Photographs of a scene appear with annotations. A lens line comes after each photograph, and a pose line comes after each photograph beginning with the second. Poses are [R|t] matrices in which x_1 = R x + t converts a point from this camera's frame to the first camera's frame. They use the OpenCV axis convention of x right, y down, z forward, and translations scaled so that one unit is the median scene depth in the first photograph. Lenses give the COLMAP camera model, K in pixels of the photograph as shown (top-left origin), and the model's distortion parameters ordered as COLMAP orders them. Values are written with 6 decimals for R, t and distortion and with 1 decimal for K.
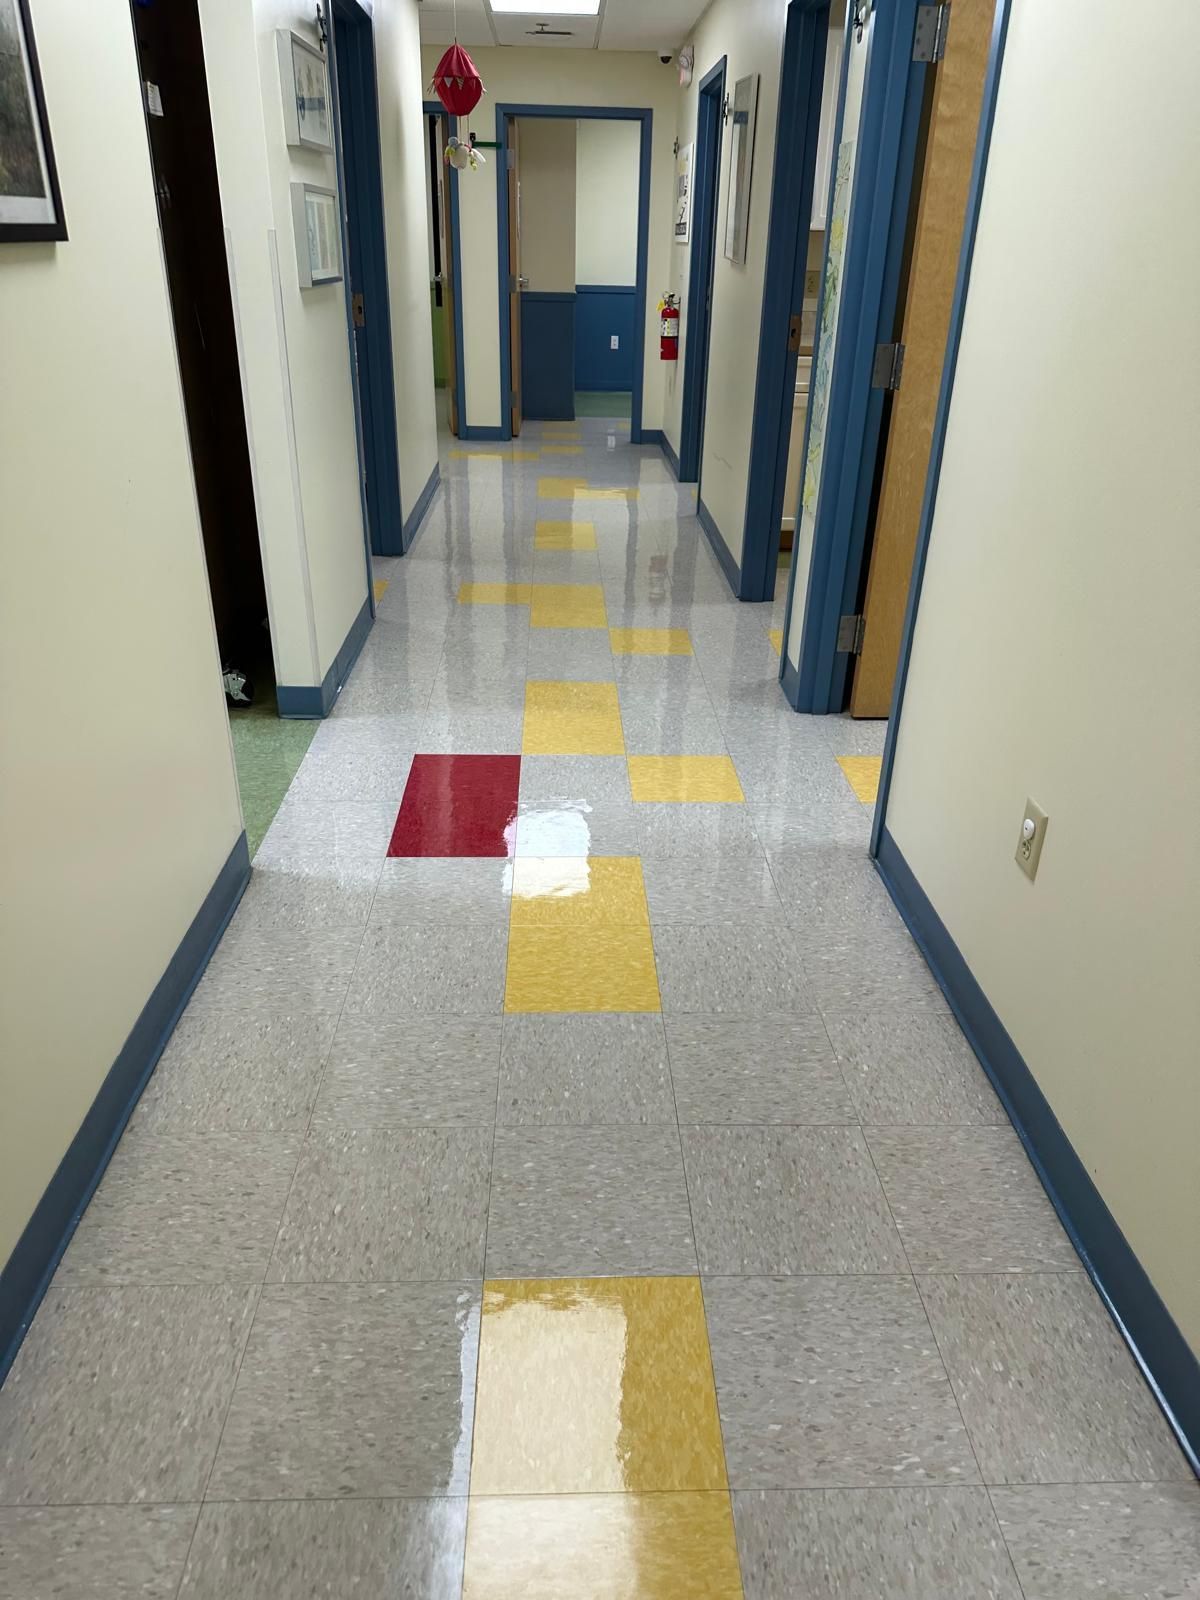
lens RADIAL K [[1149.8, 0, 597.0], [0, 1149.8, 800.8], [0, 0, 1]] dist [0.065303, -0.069723]
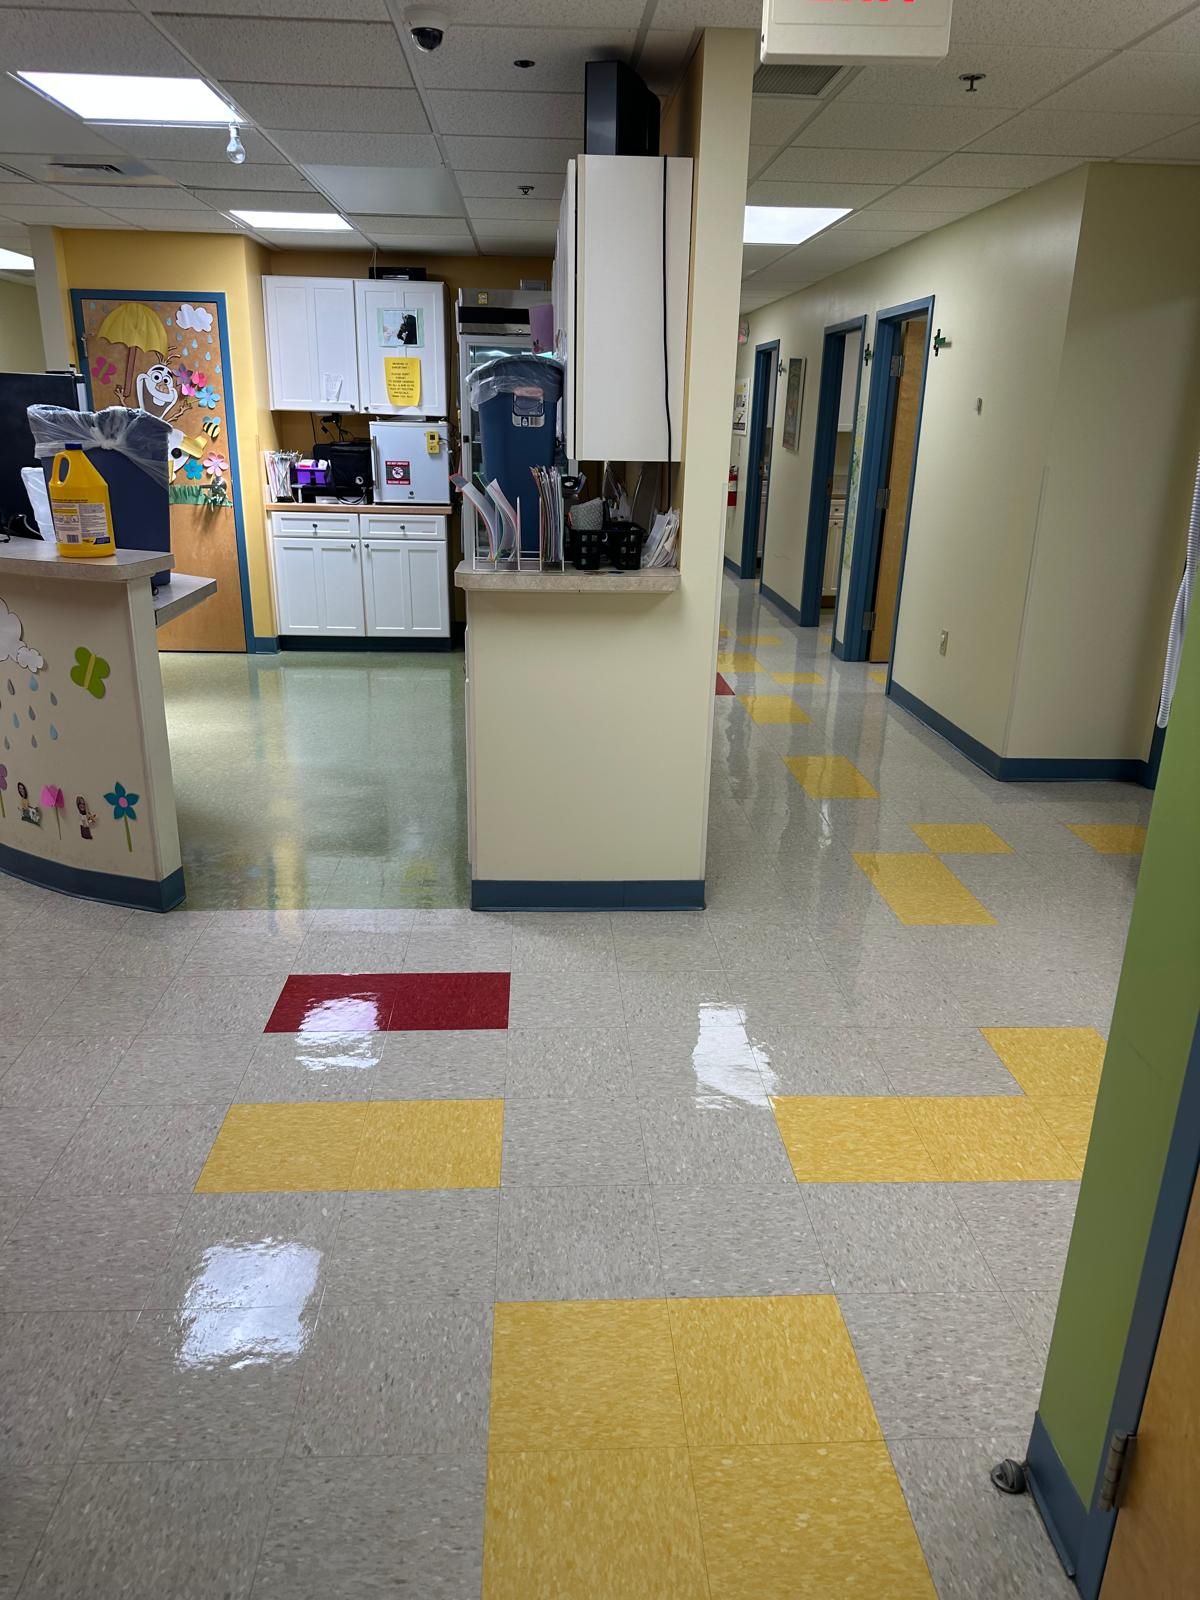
lens RADIAL K [[1149.8, 0, 597.0], [0, 1149.8, 800.8], [0, 0, 1]] dist [0.065303, -0.069723]
pose [[0.999733, -0.008398, 0.021529, -0.321877], [0.010906, 0.992818, -0.119139, 0.422508], [-0.020374, 0.119342, 0.992644, -1.035593]]
